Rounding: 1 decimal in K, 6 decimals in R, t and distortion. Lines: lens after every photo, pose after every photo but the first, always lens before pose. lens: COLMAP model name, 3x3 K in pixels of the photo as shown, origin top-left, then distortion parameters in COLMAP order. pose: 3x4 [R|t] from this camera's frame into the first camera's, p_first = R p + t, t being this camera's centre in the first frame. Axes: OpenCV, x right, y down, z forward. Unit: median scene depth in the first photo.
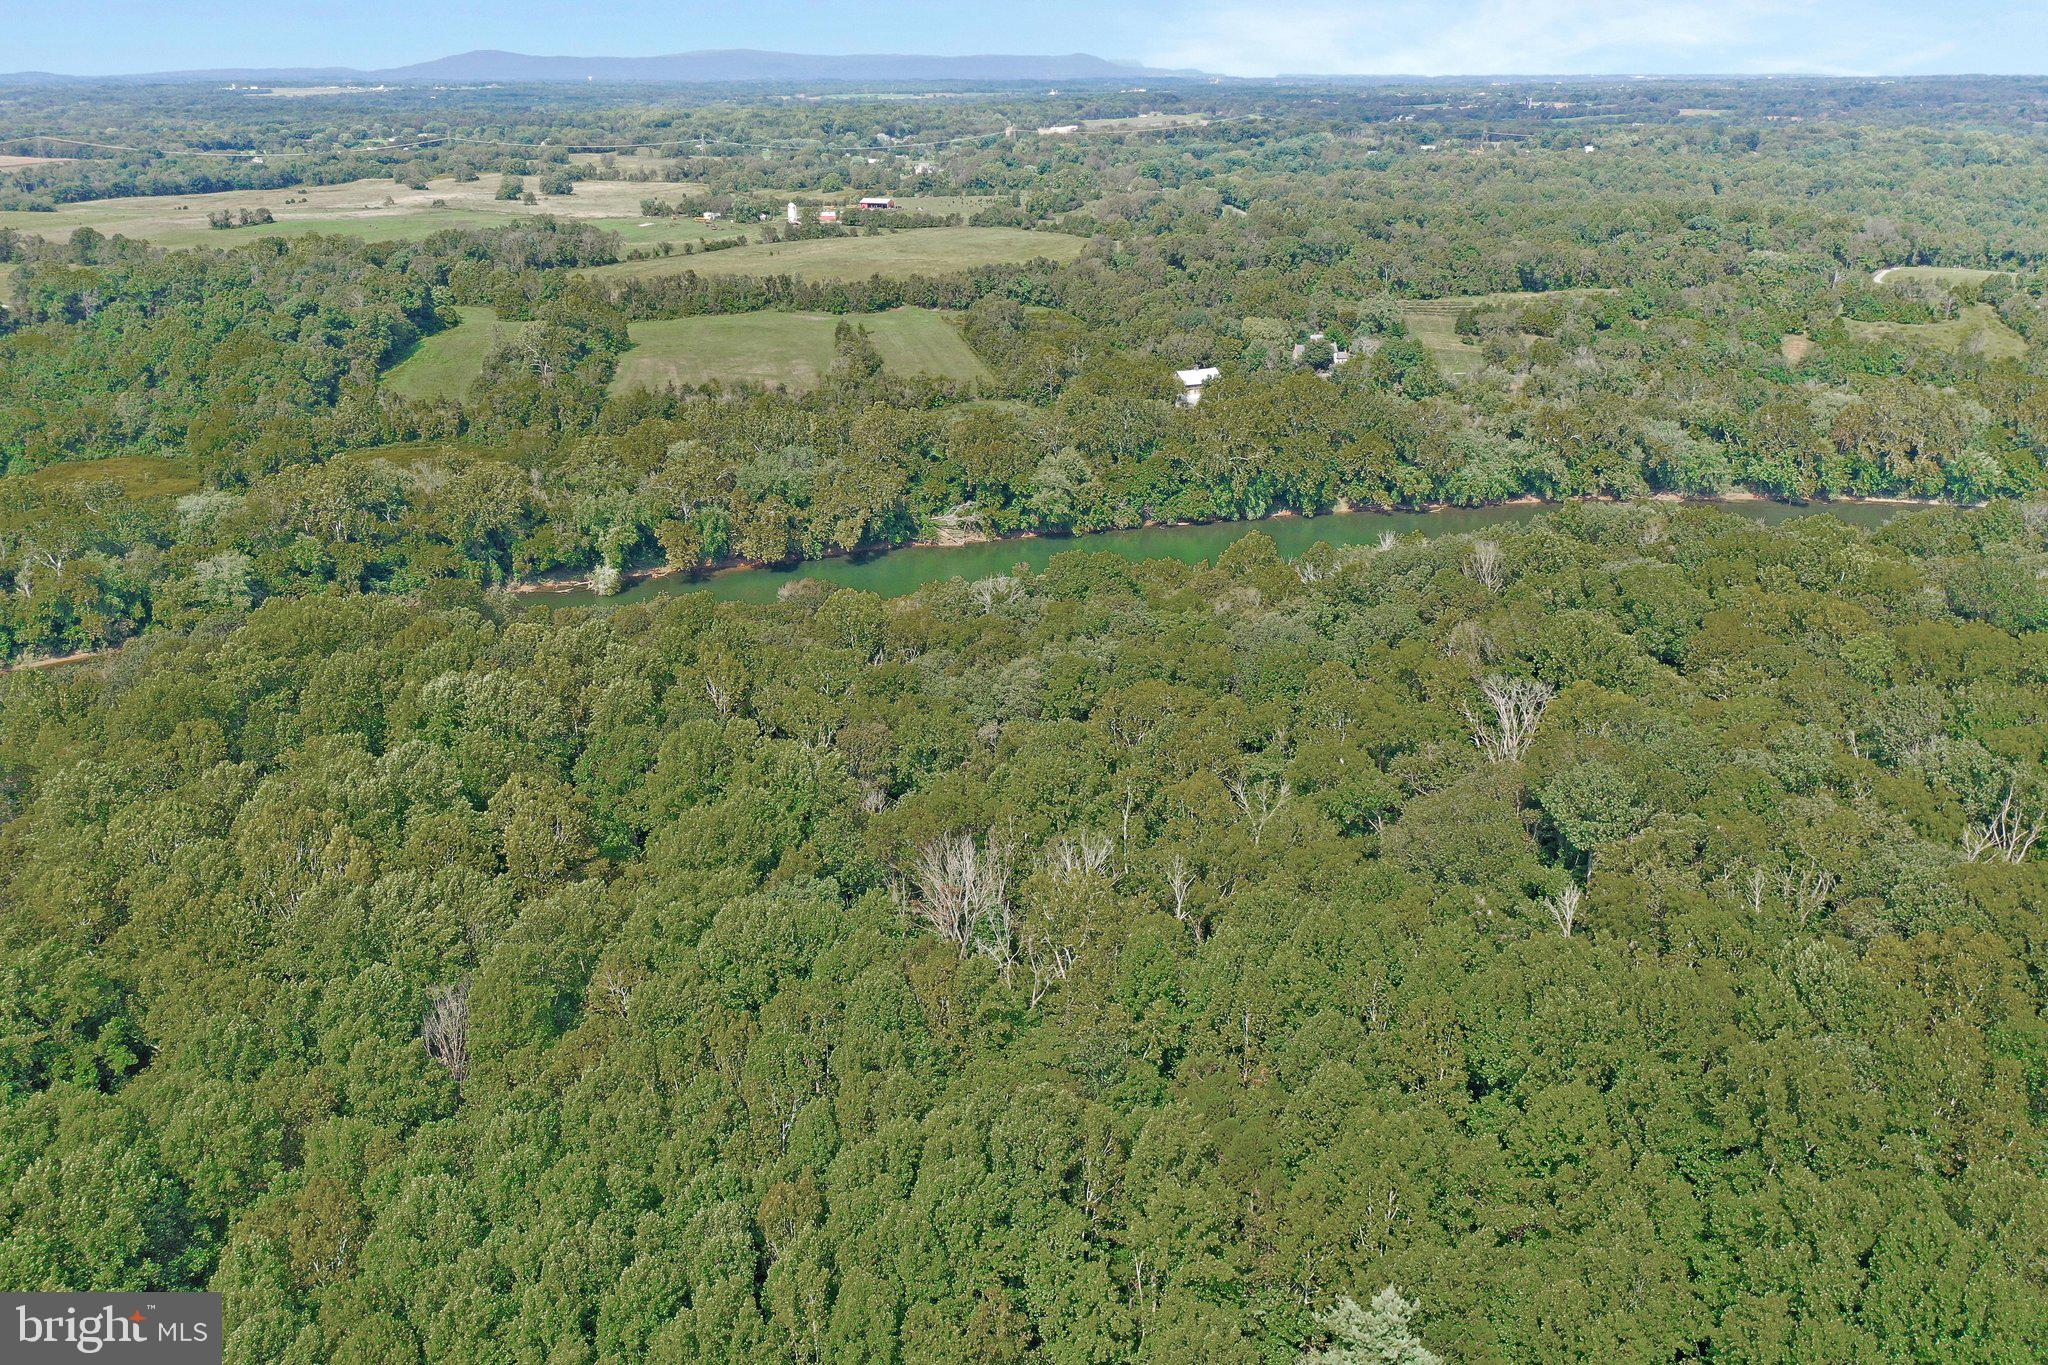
lens RADIAL K [[1648.1, 0, 1027.3], [0, 1648.1, 680.3], [0, 0, 1]] dist [-0.006800, 0.006205]
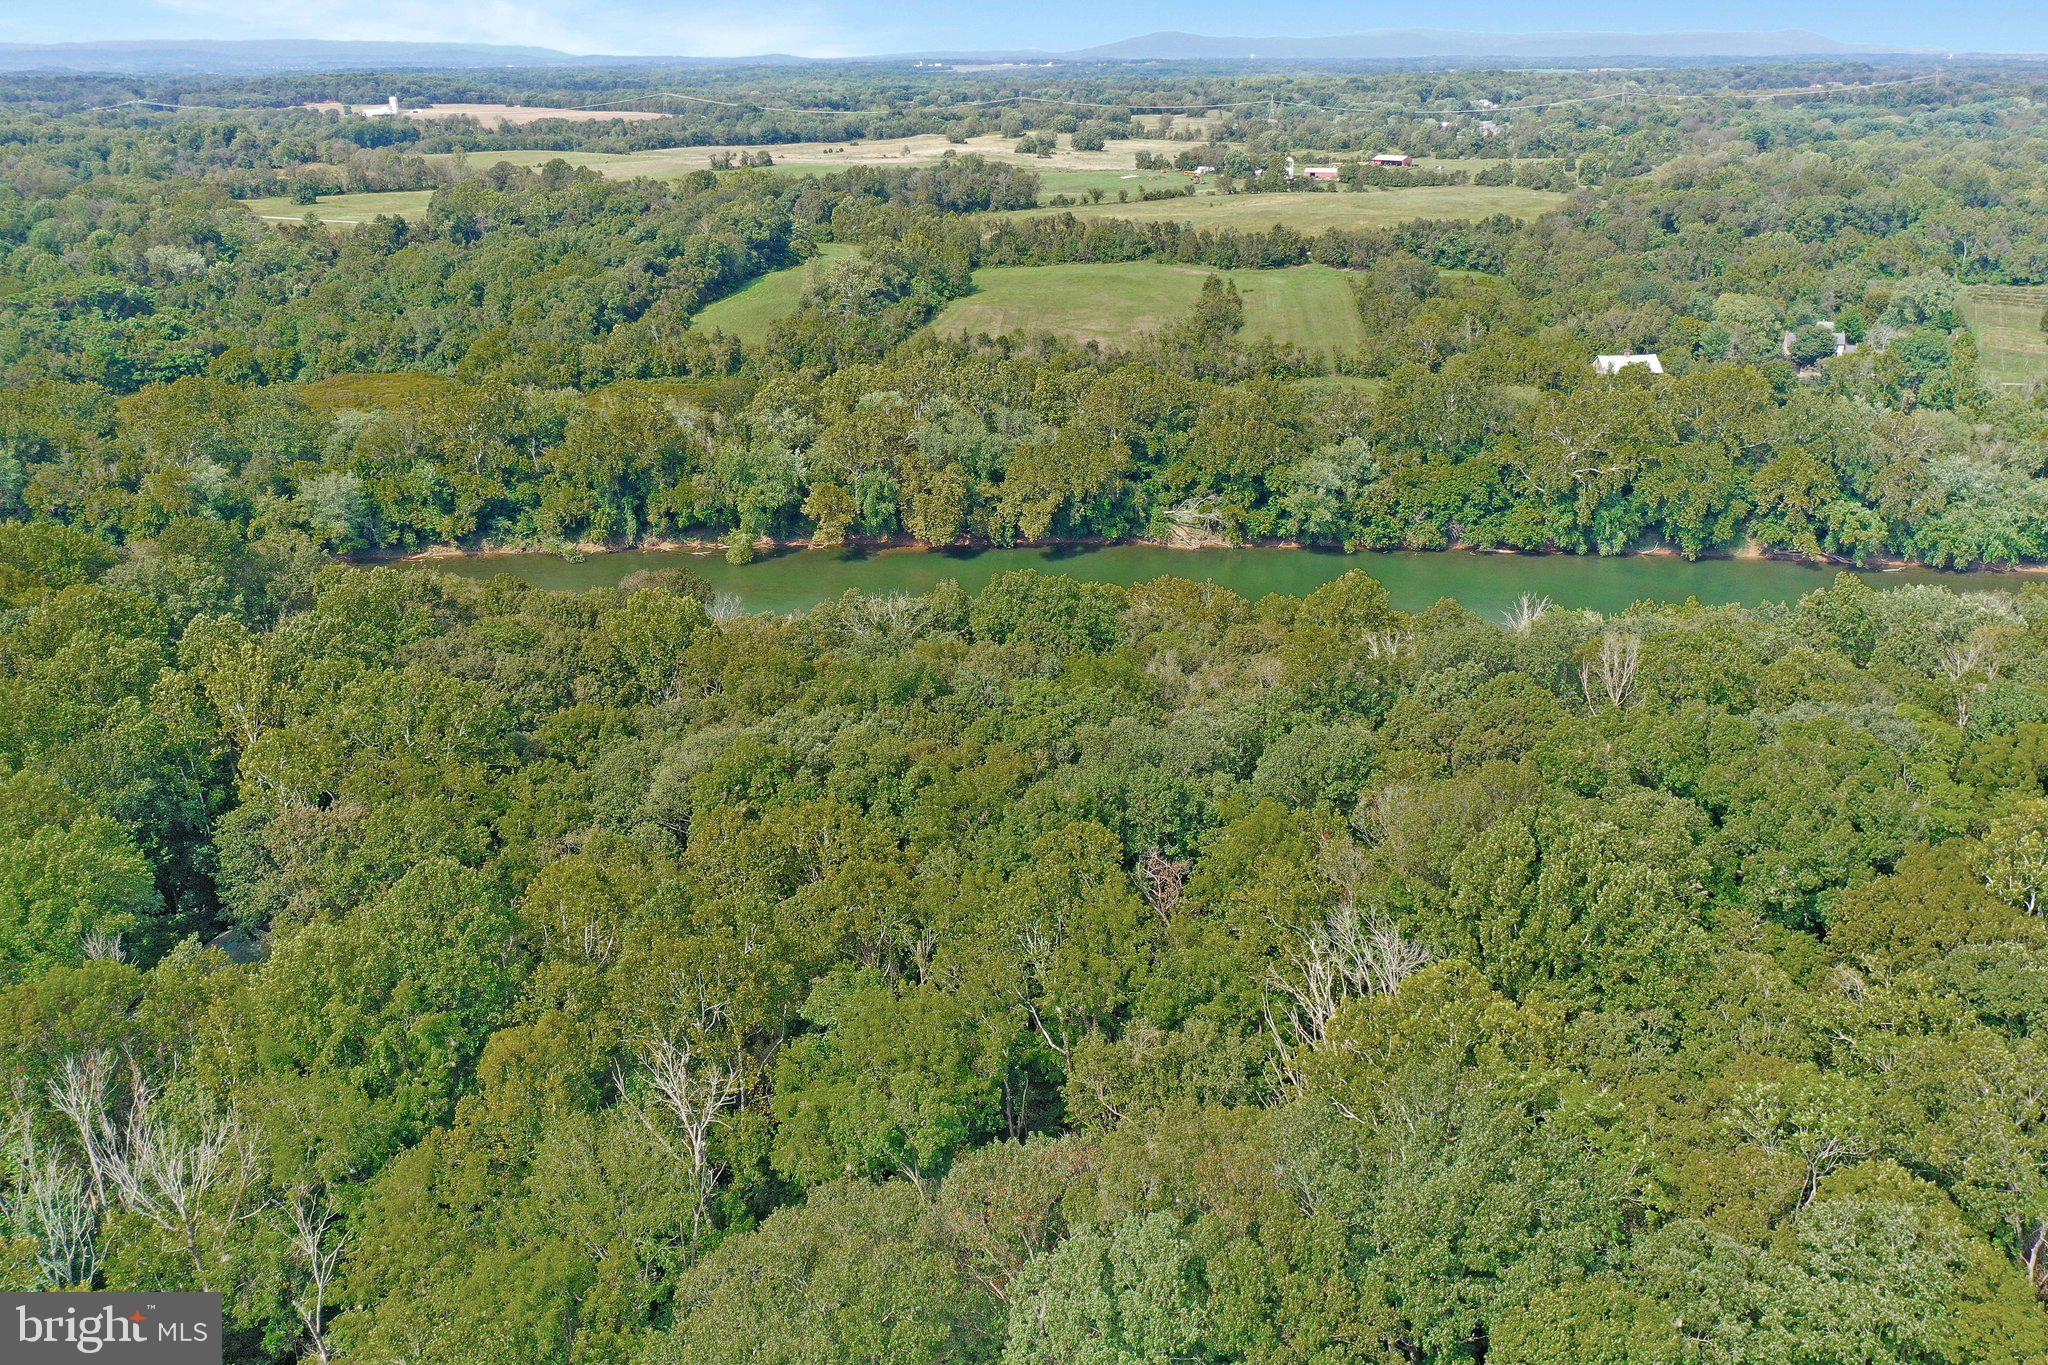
lens RADIAL K [[1648.1, 0, 1022.5], [0, 1648.1, 685.3], [0, 0, 1]] dist [-0.006800, 0.006205]
pose [[0.925232, 0.131633, -0.355836, 0.159794], [-0.127641, 0.991210, 0.034787, -0.031567], [0.357287, 0.013233, 0.933901, 0.217264]]
